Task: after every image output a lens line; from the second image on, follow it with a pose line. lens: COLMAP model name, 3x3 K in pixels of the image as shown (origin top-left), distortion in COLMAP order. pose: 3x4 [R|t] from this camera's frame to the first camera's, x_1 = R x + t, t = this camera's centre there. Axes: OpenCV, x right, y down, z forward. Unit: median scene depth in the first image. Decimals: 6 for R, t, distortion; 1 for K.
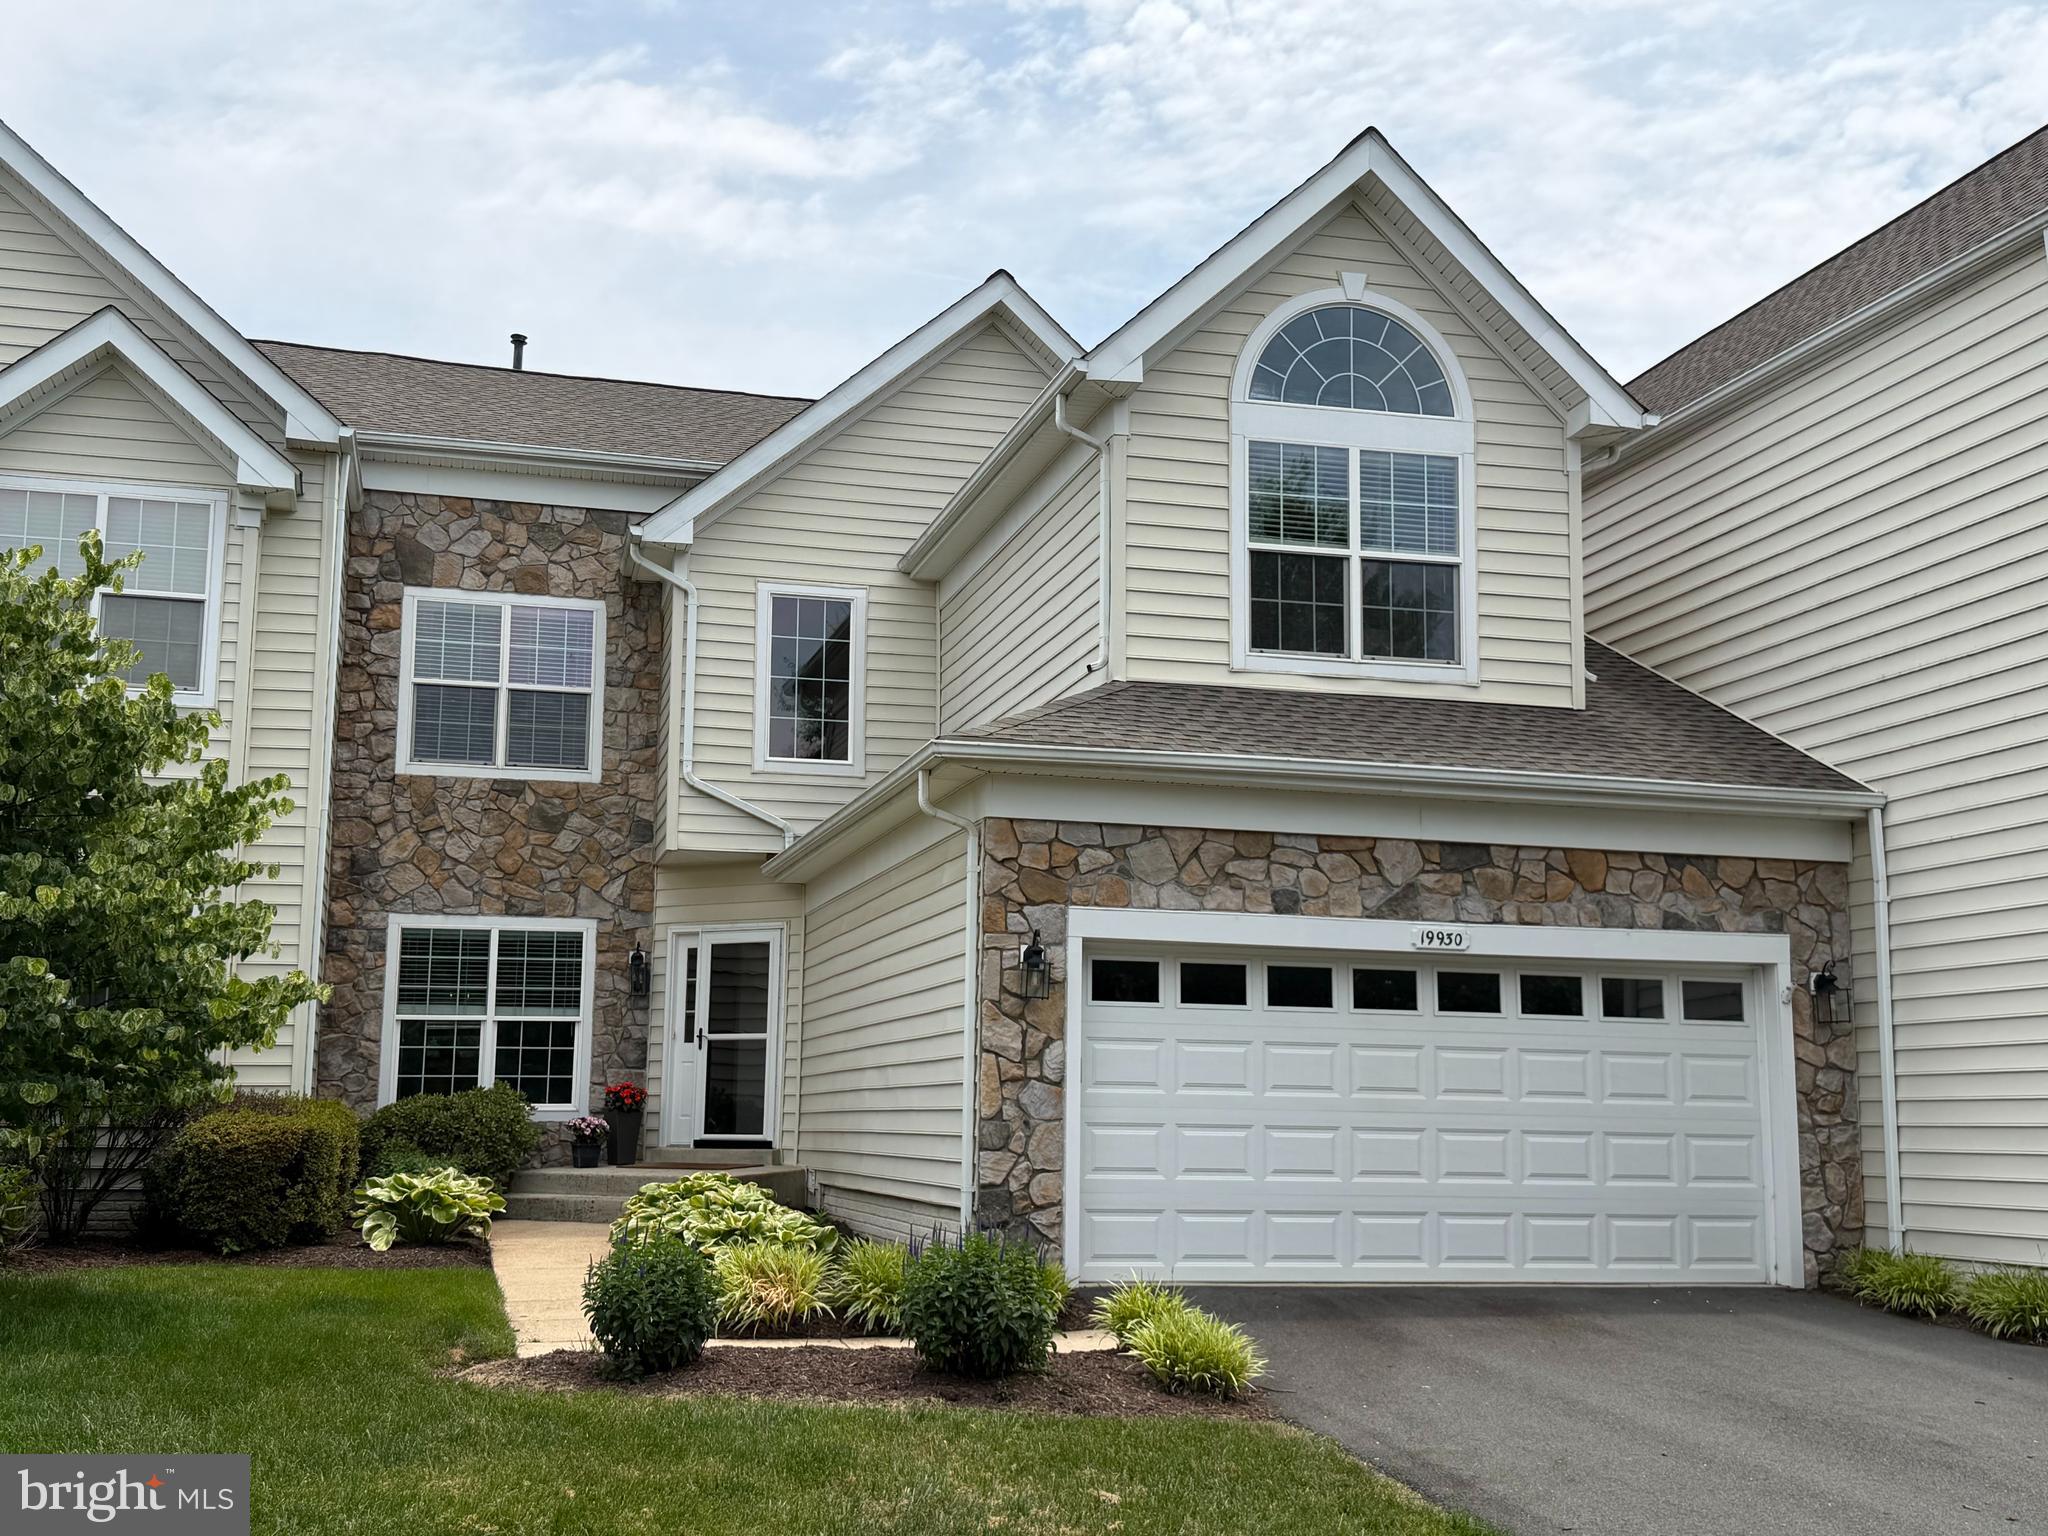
lens RADIAL K [[2071.5, 0, 1024.0], [0, 2071.5, 768.0], [0, 0, 1]] dist [0.183790, -0.375635]
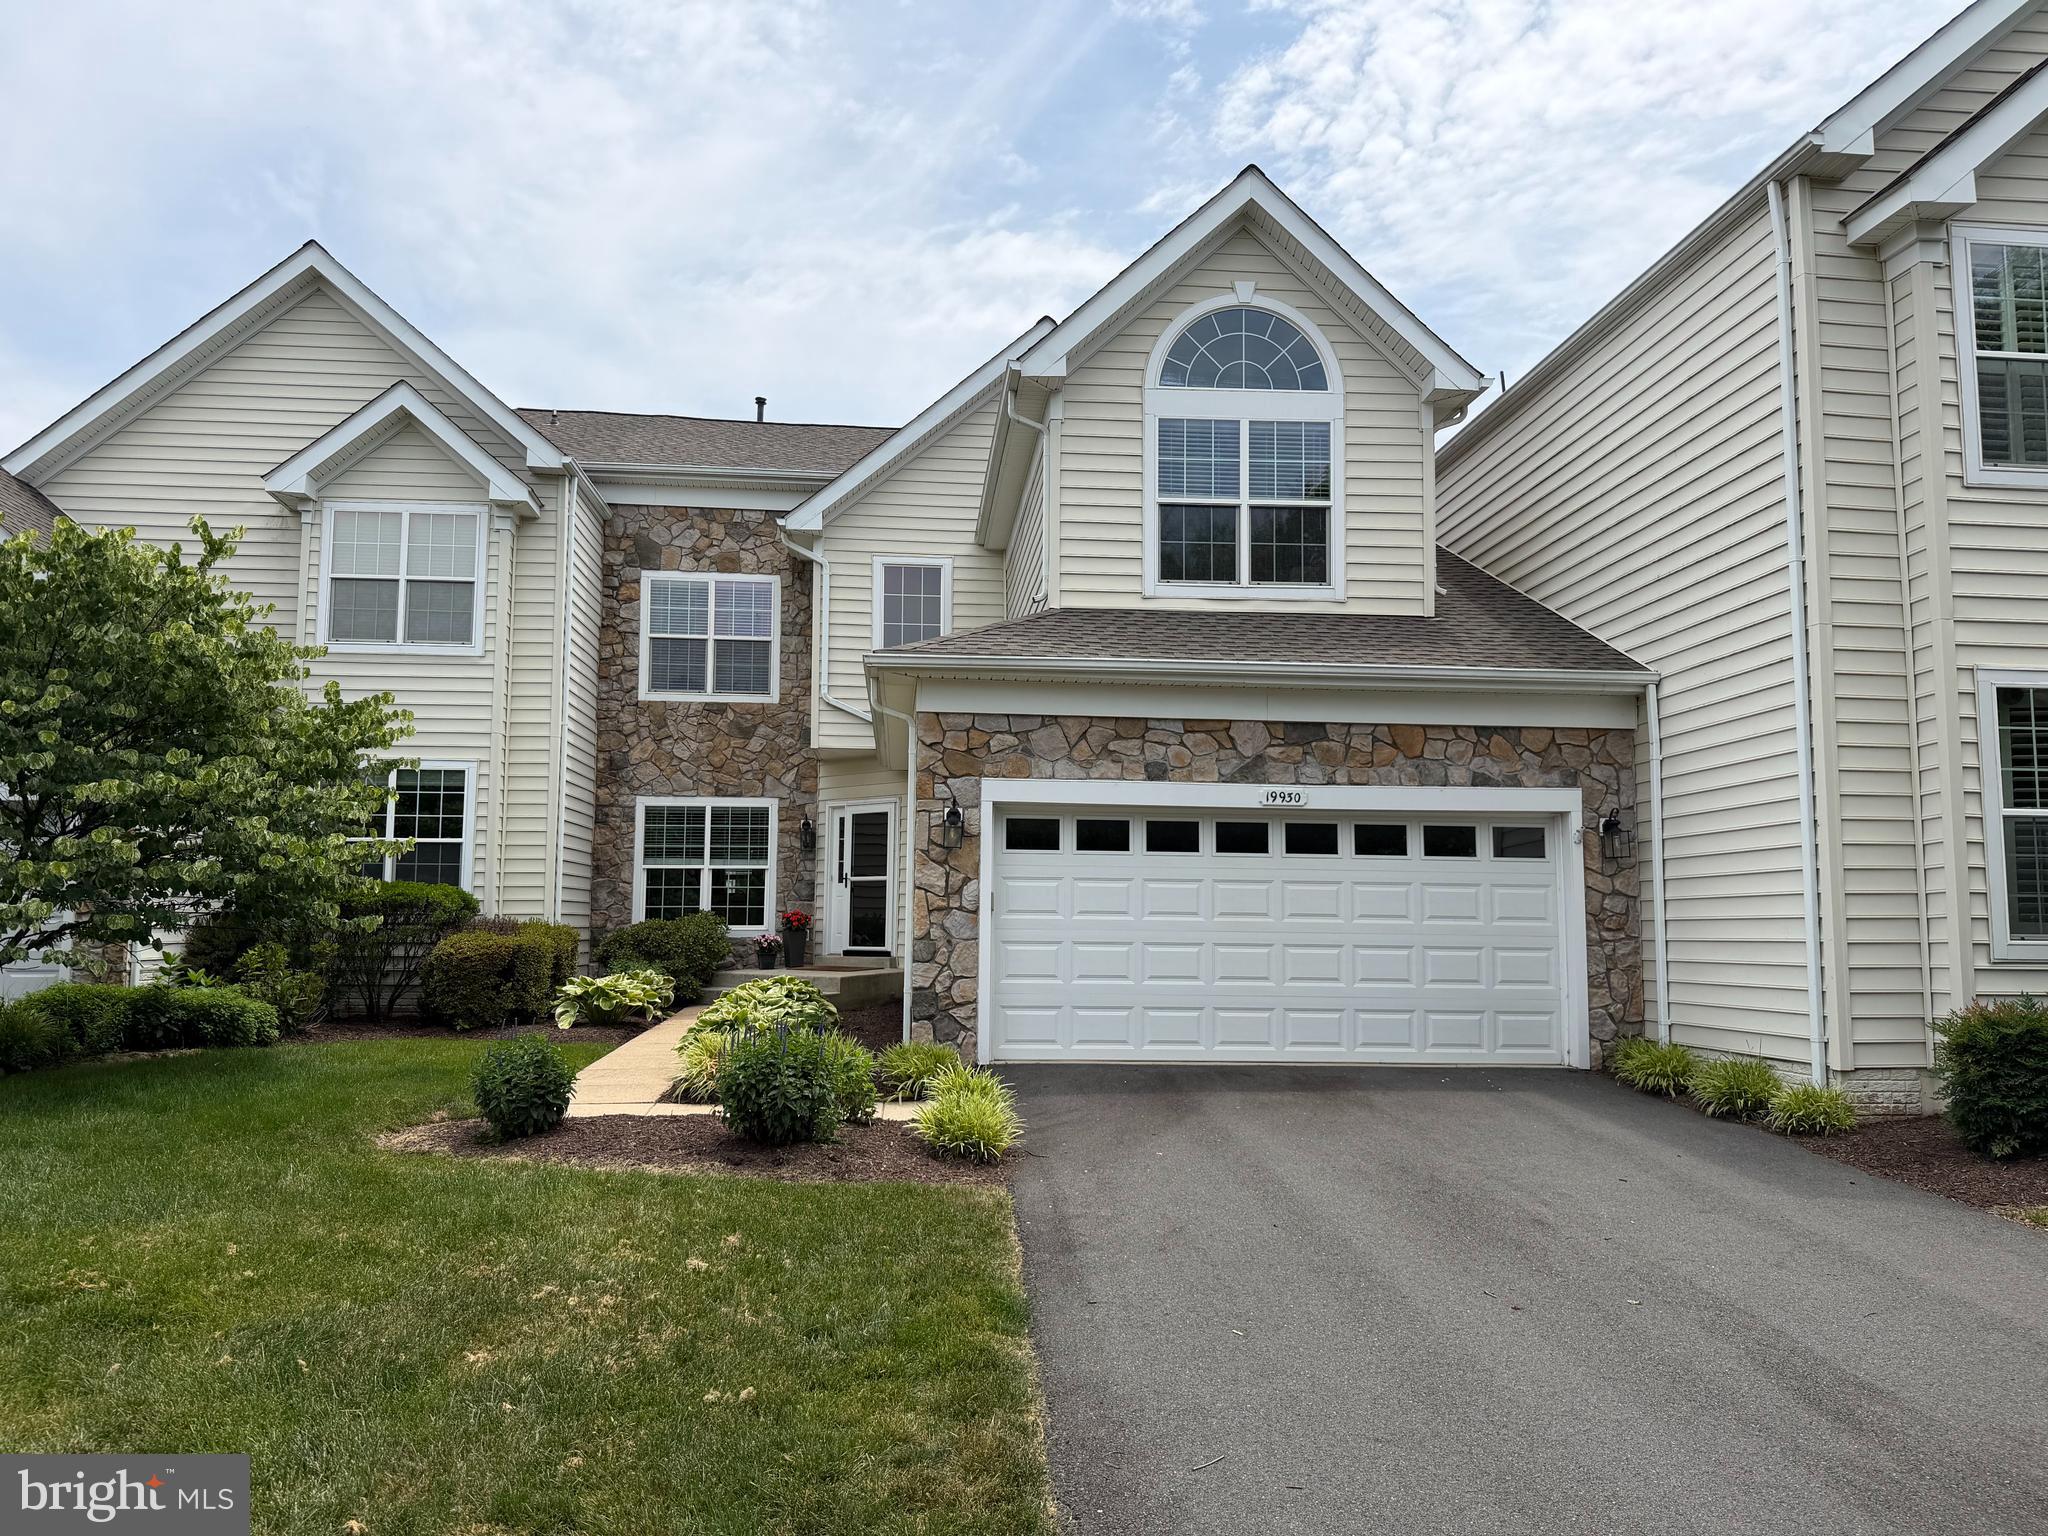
lens RADIAL K [[1374.5, 0, 1024.0], [0, 1374.5, 768.0], [0, 0, 1]] dist [0.174530, -0.348035]
pose [[0.986689, -0.022200, -0.161093, 0.161223], [0.030028, 0.998475, 0.046320, 0.017733], [0.159819, -0.050540, 0.985852, 0.124958]]
